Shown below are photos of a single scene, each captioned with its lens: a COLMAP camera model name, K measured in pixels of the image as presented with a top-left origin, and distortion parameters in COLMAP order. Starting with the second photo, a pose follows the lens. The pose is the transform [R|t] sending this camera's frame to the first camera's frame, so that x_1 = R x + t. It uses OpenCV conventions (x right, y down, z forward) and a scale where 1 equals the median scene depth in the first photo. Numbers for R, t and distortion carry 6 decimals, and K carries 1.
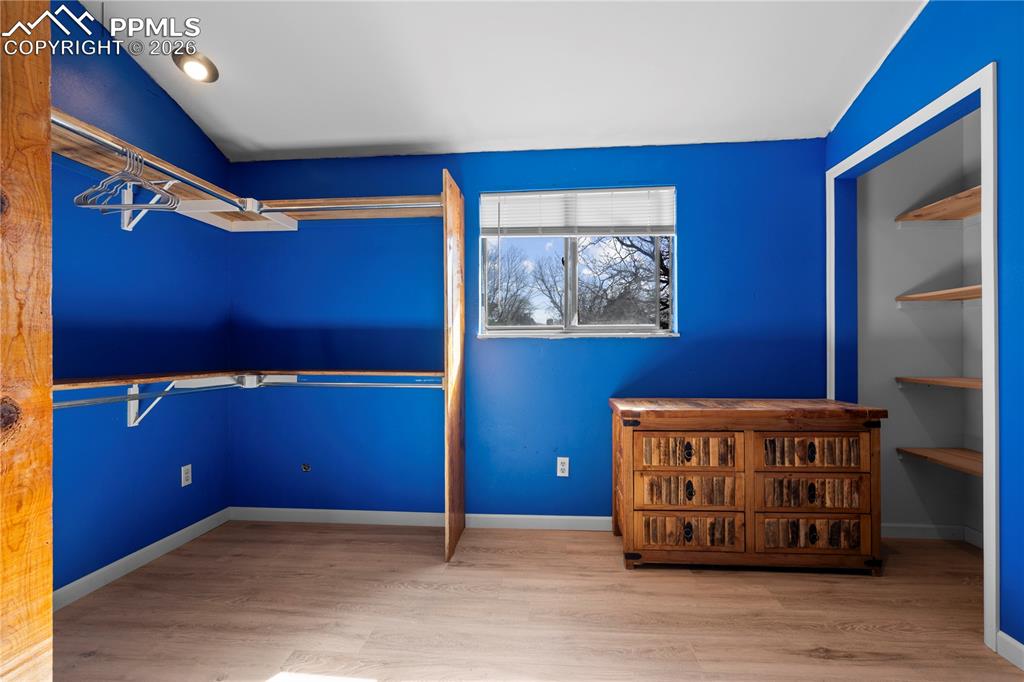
lens RADIAL K [[470.6, 0, 513.7], [0, 470.6, 346.6], [0, 0, 1]] dist [-0.004215, 0.005933]
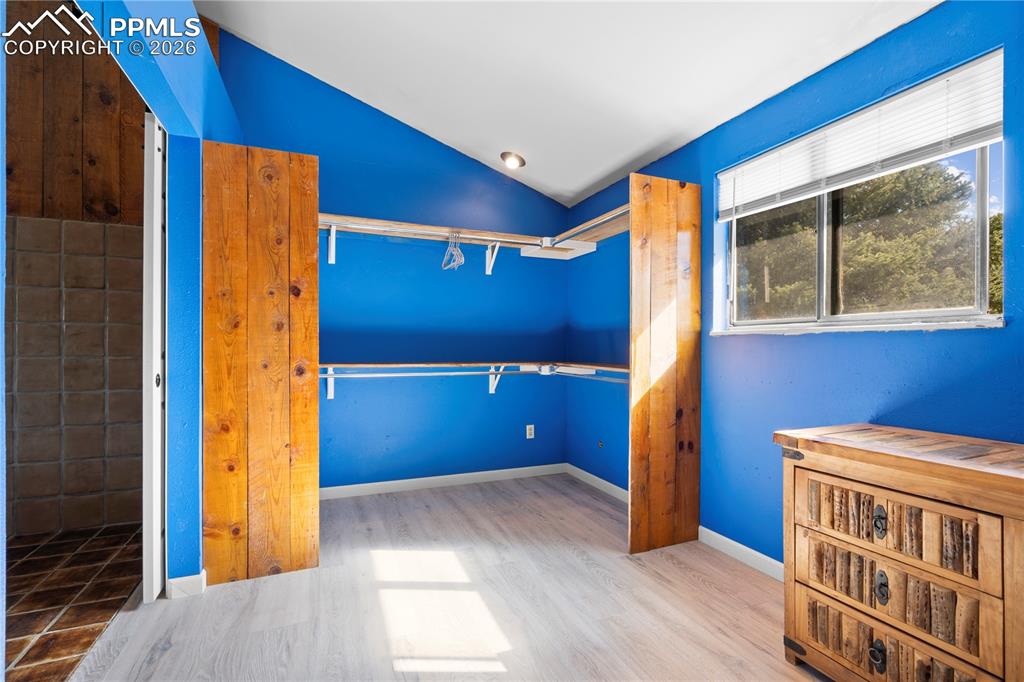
lens RADIAL K [[470.6, 0, 517.4], [0, 470.6, 341.9], [0, 0, 1]] dist [-0.004215, 0.005933]
pose [[0.466020, -0.004044, -0.884765, 0.666707], [-0.000013, 0.999990, -0.004578, -0.002340], [0.884774, 0.002145, 0.466015, 0.303489]]
